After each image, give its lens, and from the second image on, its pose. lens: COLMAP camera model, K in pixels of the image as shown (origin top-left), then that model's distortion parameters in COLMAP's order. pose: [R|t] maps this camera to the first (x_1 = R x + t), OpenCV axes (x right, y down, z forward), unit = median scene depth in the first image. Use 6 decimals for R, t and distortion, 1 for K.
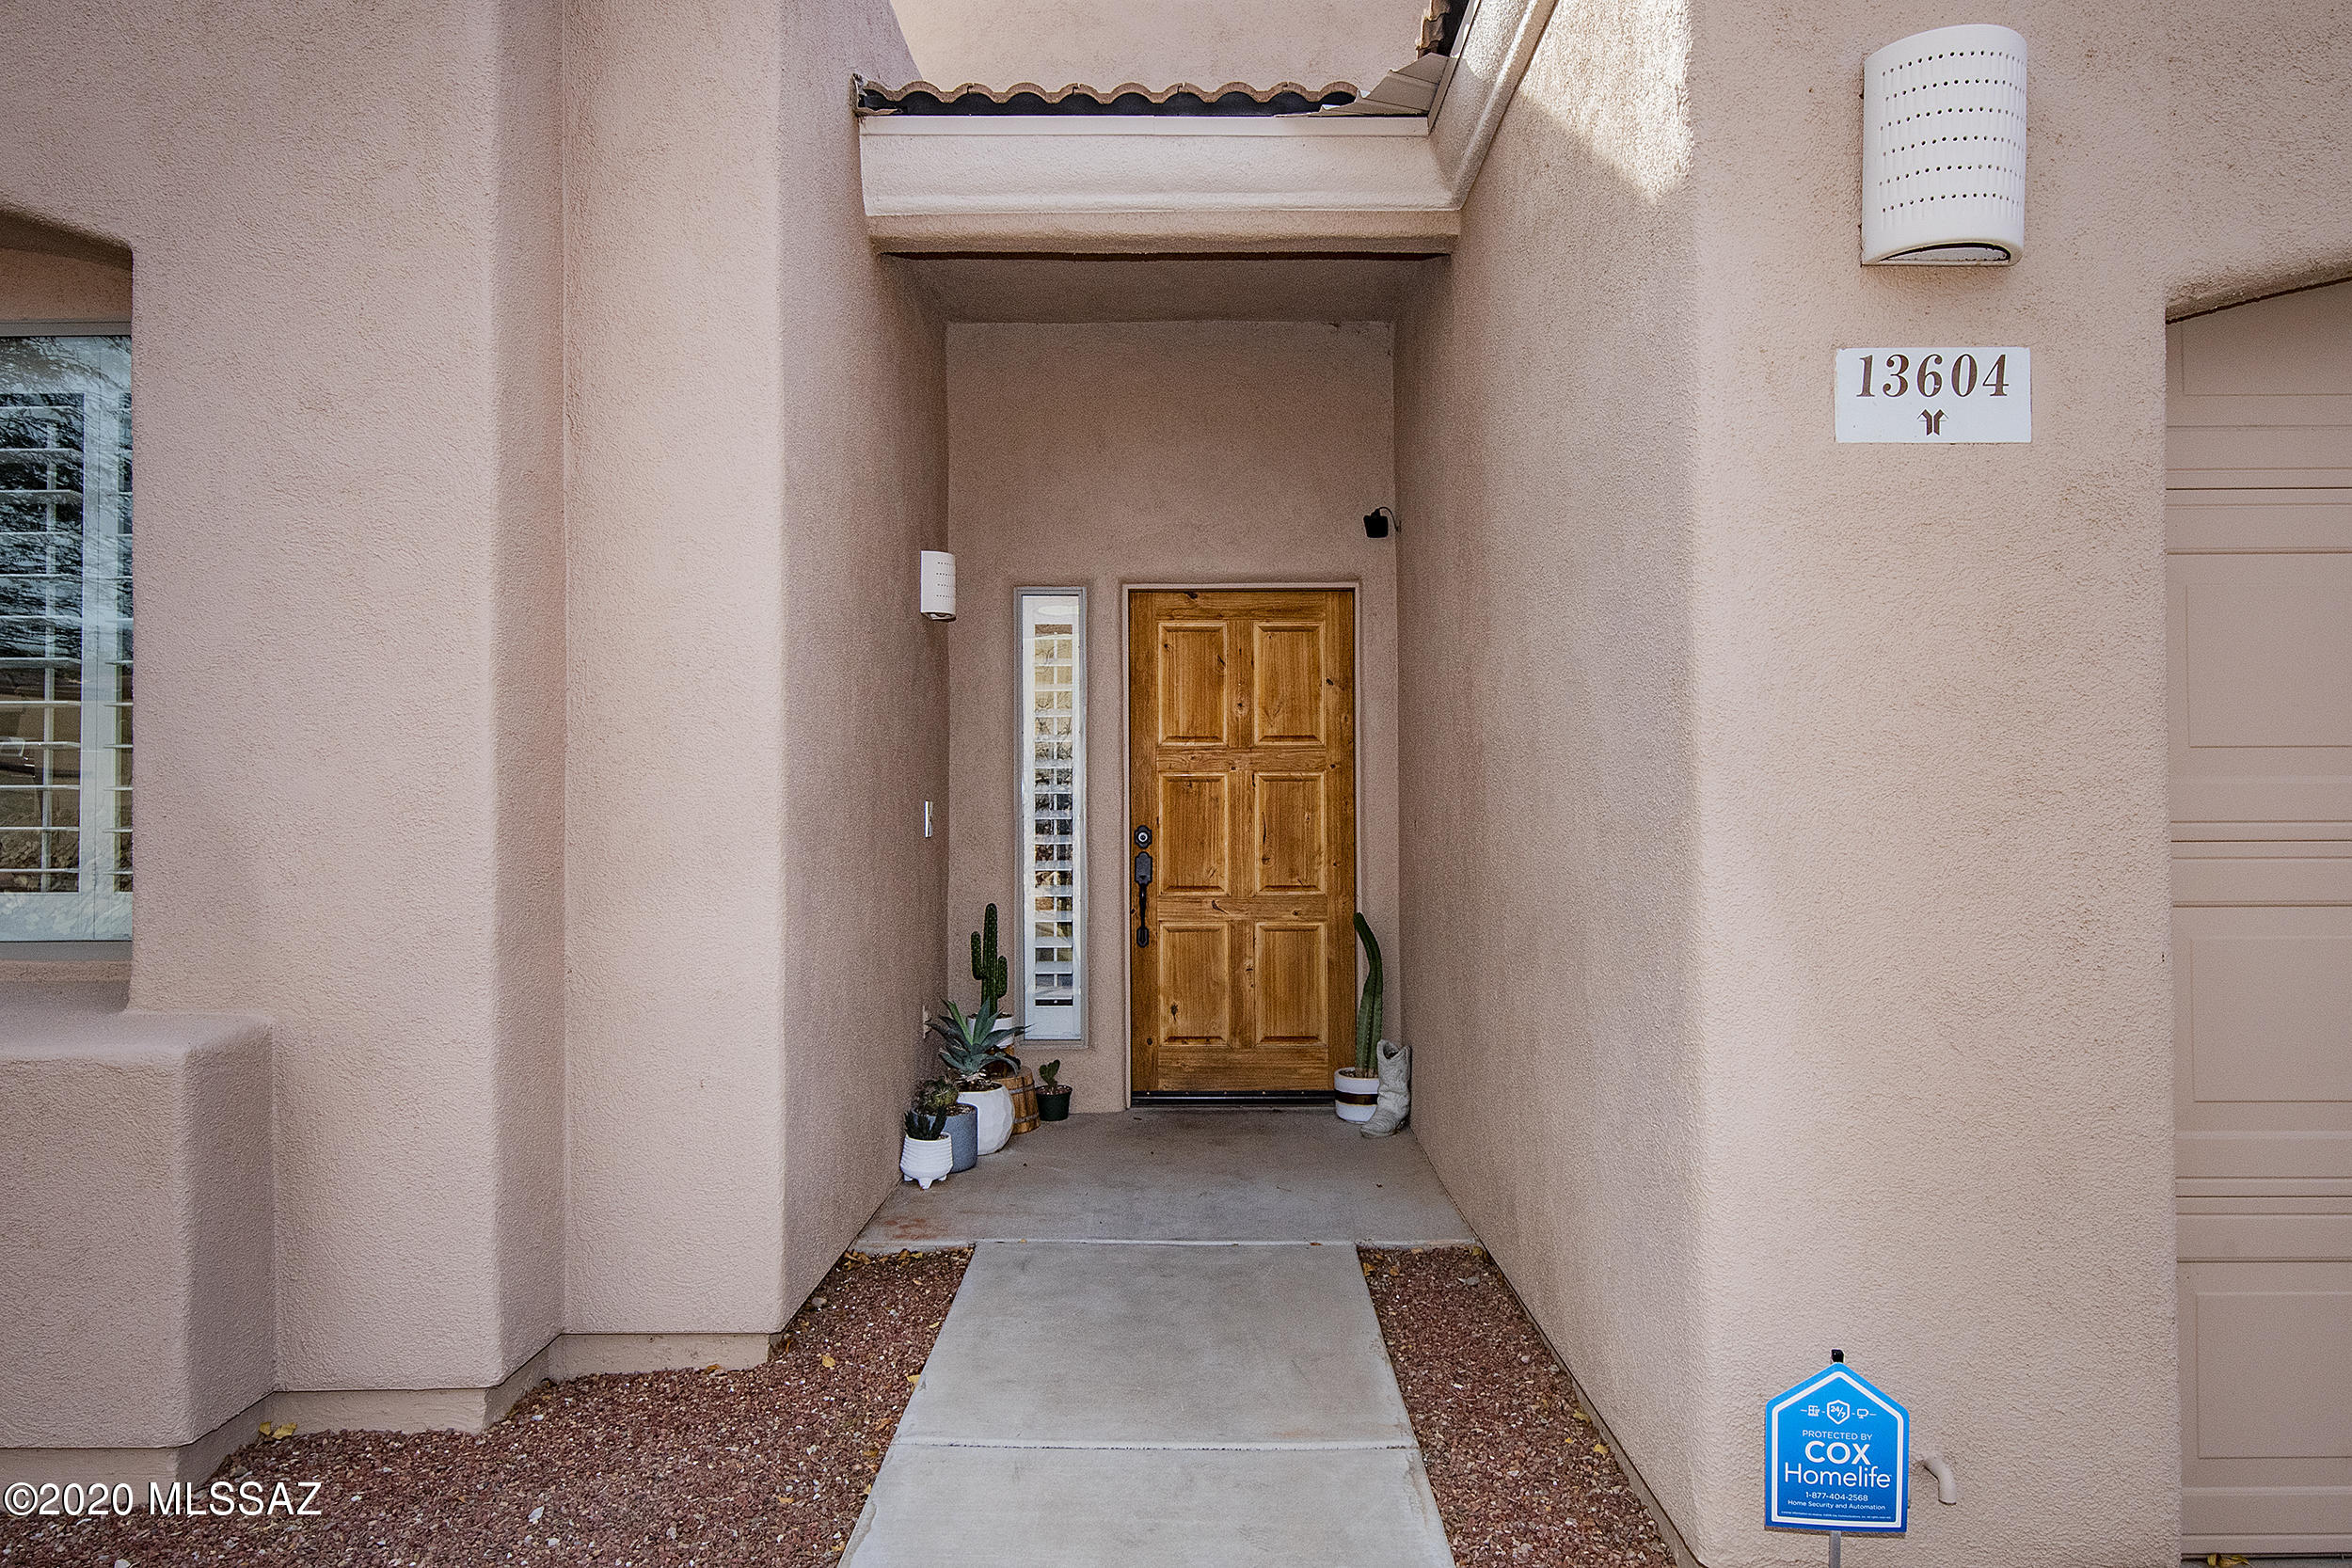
lens RADIAL K [[1622.5, 0, 1176.0], [0, 1622.5, 784.0], [0, 0, 1]] dist [0.002199, 0.000595]
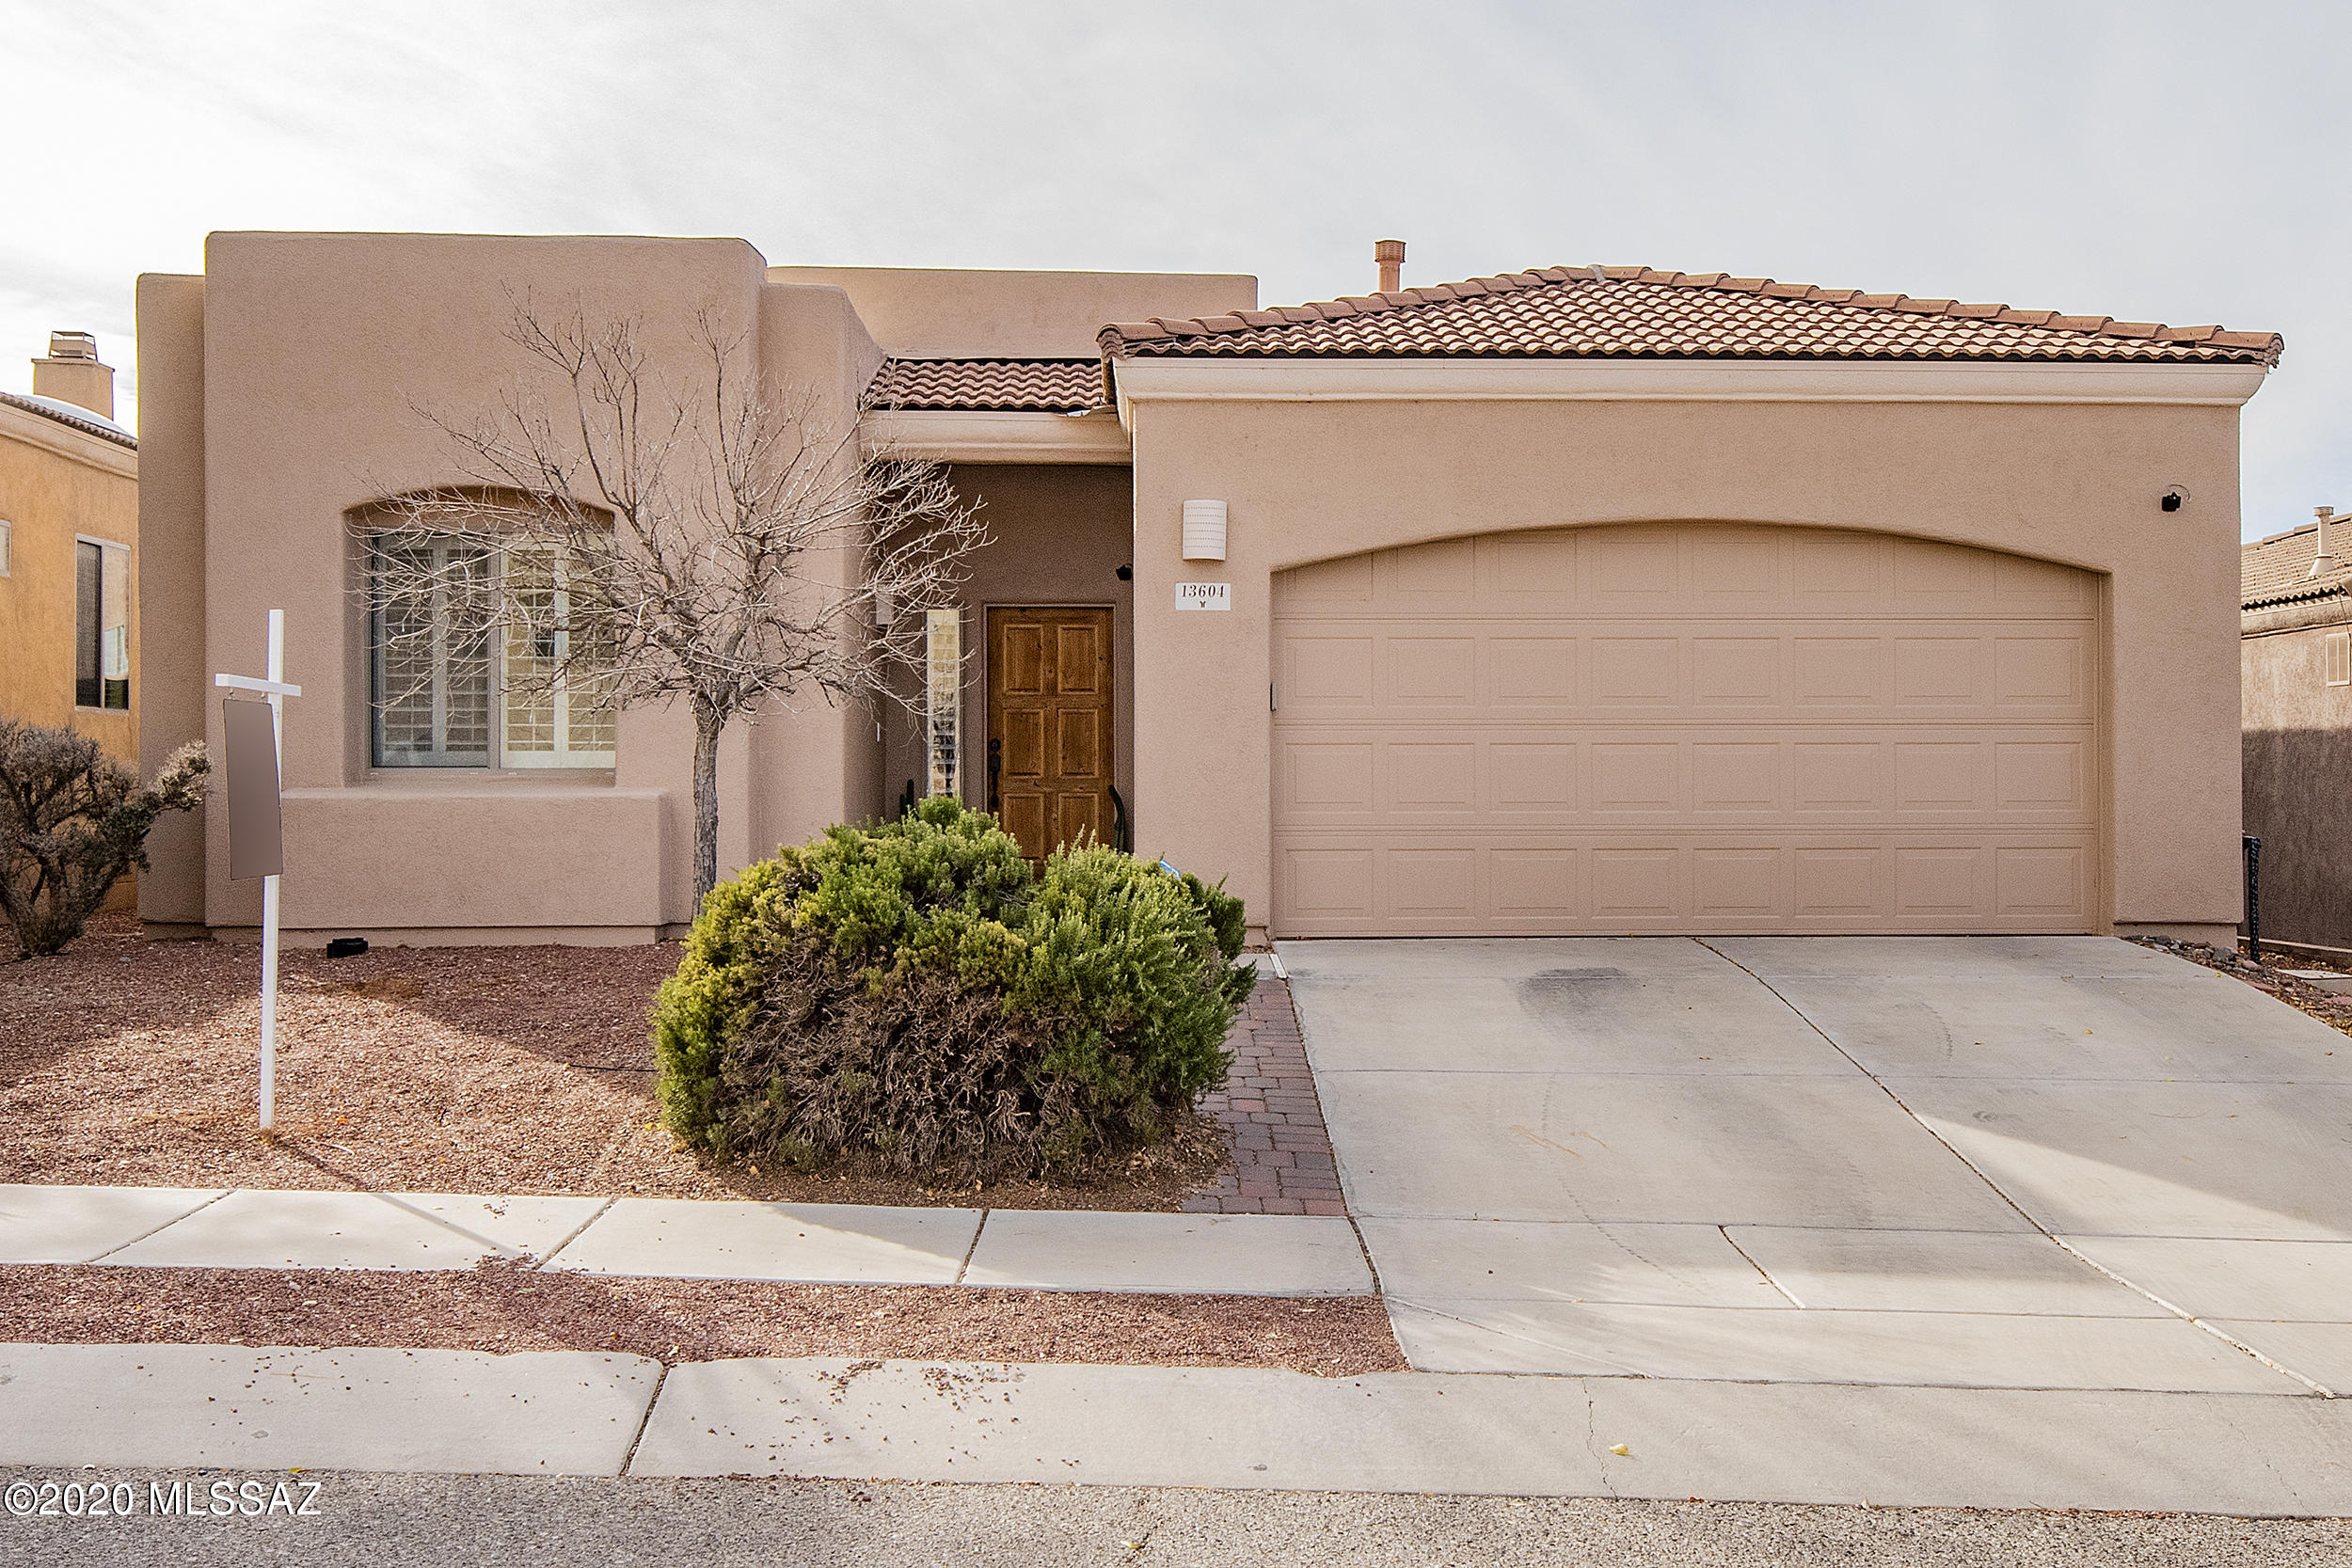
lens RADIAL K [[2232.0, 0, 1176.0], [0, 2232.0, 784.0], [0, 0, 1]] dist [-0.015410, -0.014894]
pose [[0.998498, -0.000091, 0.054783, 0.043956], [-0.000555, 0.999930, 0.011779, 0.046391], [-0.054780, -0.011792, 0.998429, -1.468927]]
